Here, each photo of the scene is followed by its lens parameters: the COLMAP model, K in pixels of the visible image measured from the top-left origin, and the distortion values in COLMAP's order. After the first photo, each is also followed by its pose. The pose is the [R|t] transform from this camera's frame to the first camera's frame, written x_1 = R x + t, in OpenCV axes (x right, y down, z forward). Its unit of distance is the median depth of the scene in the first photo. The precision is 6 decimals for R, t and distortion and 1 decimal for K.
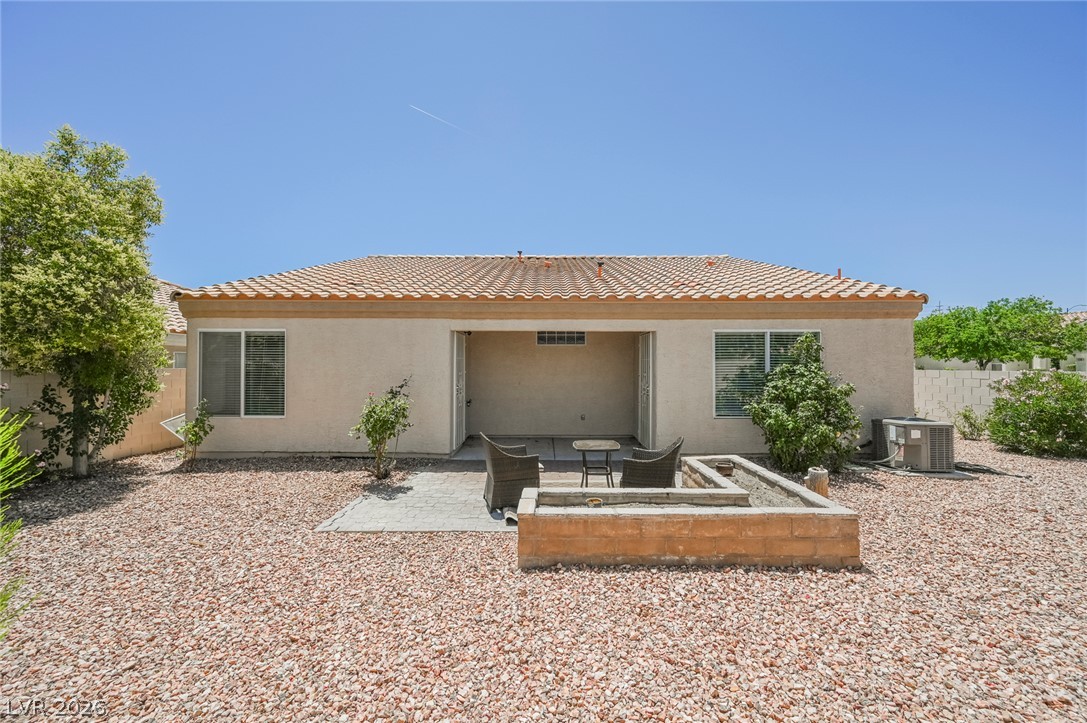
lens RADIAL K [[410.2, 0, 548.3], [0, 410.2, 361.1], [0, 0, 1]] dist [-0.000094, 0.000003]
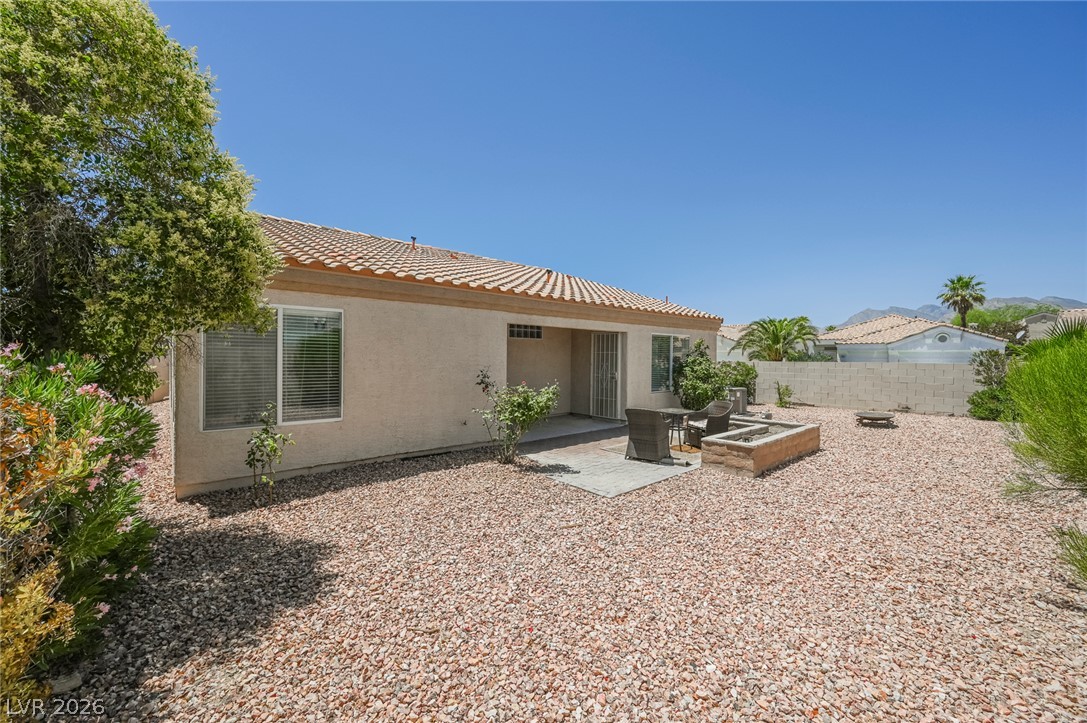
lens RADIAL K [[429.6, 0, 543.5], [0, 429.6, 361.5], [0, 0, 1]] dist [0.000399, -0.000034]
pose [[0.741185, -0.003760, 0.671291, -1.992358], [-0.028158, 0.998930, 0.036685, -0.041720], [-0.670710, -0.046093, 0.740286, 0.250630]]
